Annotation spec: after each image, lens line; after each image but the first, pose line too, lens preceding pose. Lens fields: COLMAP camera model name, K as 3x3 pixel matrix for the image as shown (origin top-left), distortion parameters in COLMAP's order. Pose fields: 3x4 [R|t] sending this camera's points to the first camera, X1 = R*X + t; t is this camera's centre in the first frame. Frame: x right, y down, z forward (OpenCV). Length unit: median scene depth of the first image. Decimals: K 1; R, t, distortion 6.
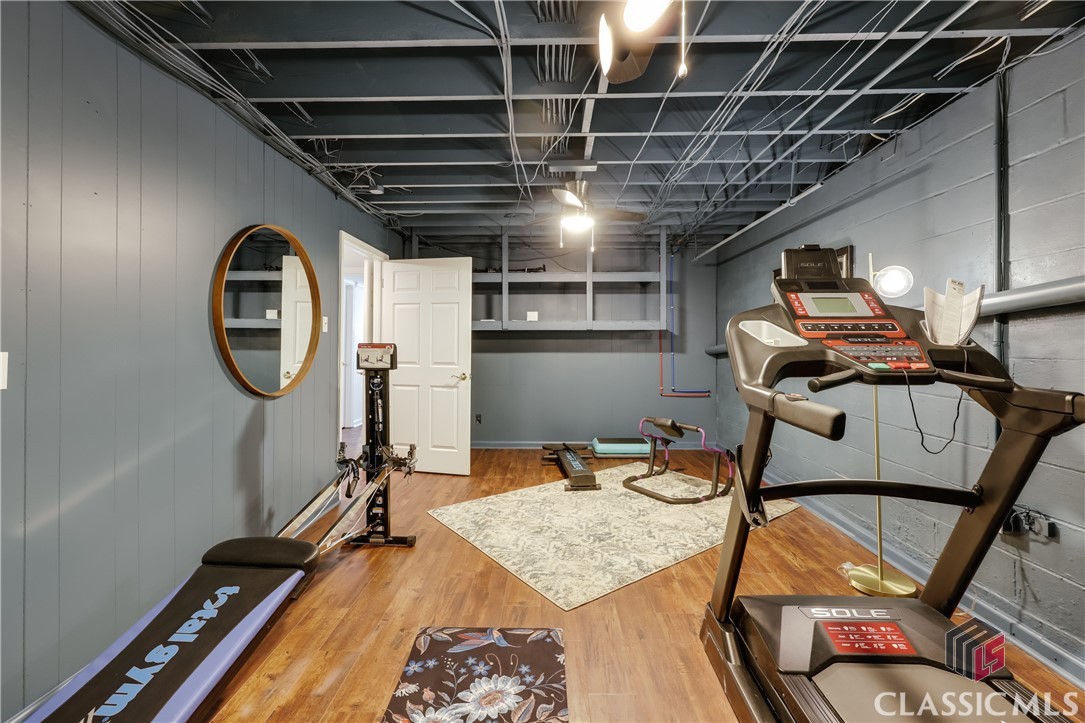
lens RADIAL K [[445.1, 0, 539.2], [0, 445.1, 354.4], [0, 0, 1]] dist [0.010549, 0.000002]
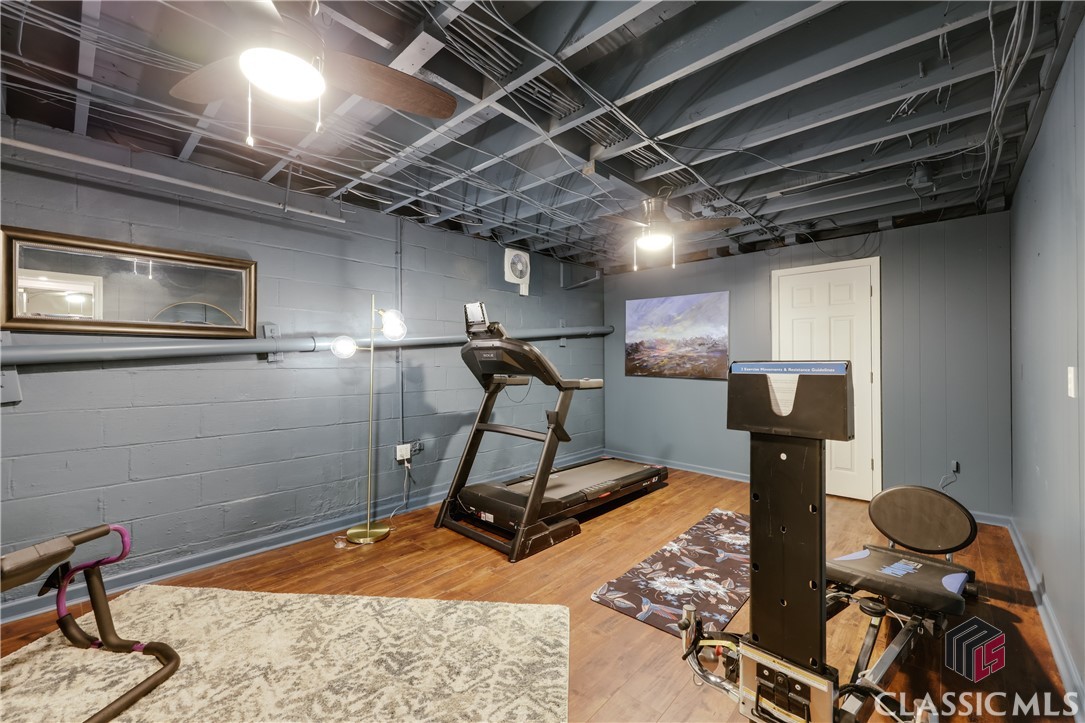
lens RADIAL K [[445.1, 0, 539.2], [0, 445.1, 354.4], [0, 0, 1]] dist [0.010549, 0.000002]
pose [[-0.745386, 0.014331, 0.666479, -0.675292], [0.017092, 0.999851, -0.002384, -0.032873], [-0.666414, 0.009614, -0.745520, 2.050880]]
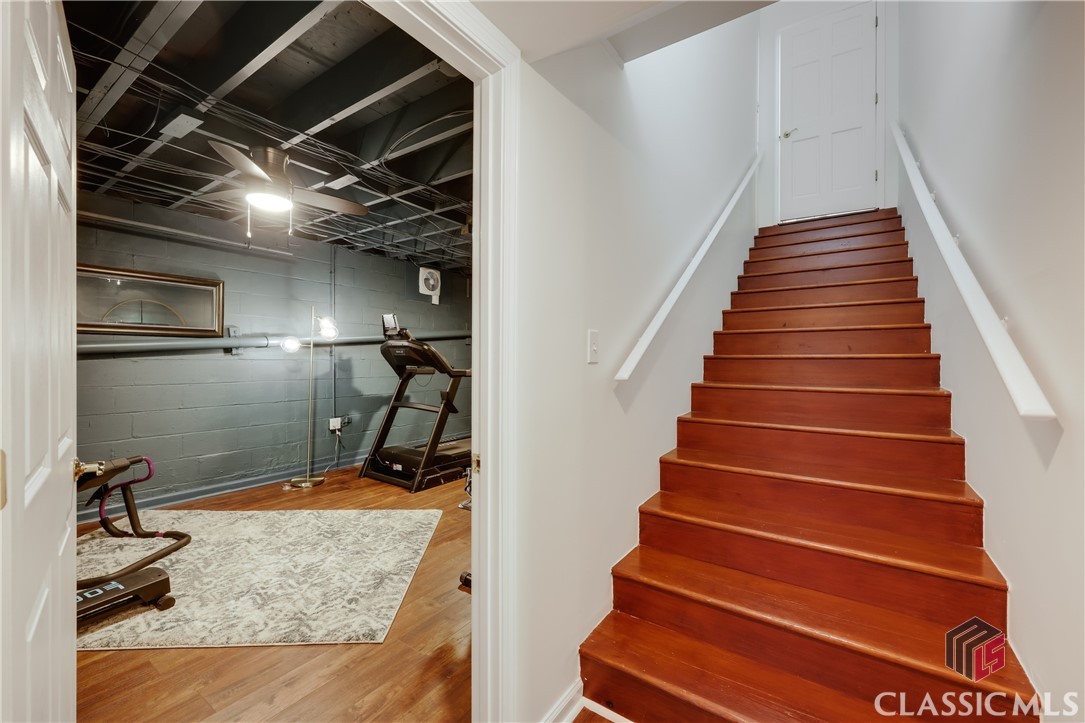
lens RADIAL K [[449.5, 0, 536.8], [0, 449.5, 354.5], [0, 0, 1]] dist [0.000526, 0.000342]
pose [[-0.822333, -0.003530, 0.568995, -1.345305], [0.003394, 0.999933, 0.011108, -0.045565], [-0.568996, 0.011066, -0.822266, 2.455819]]
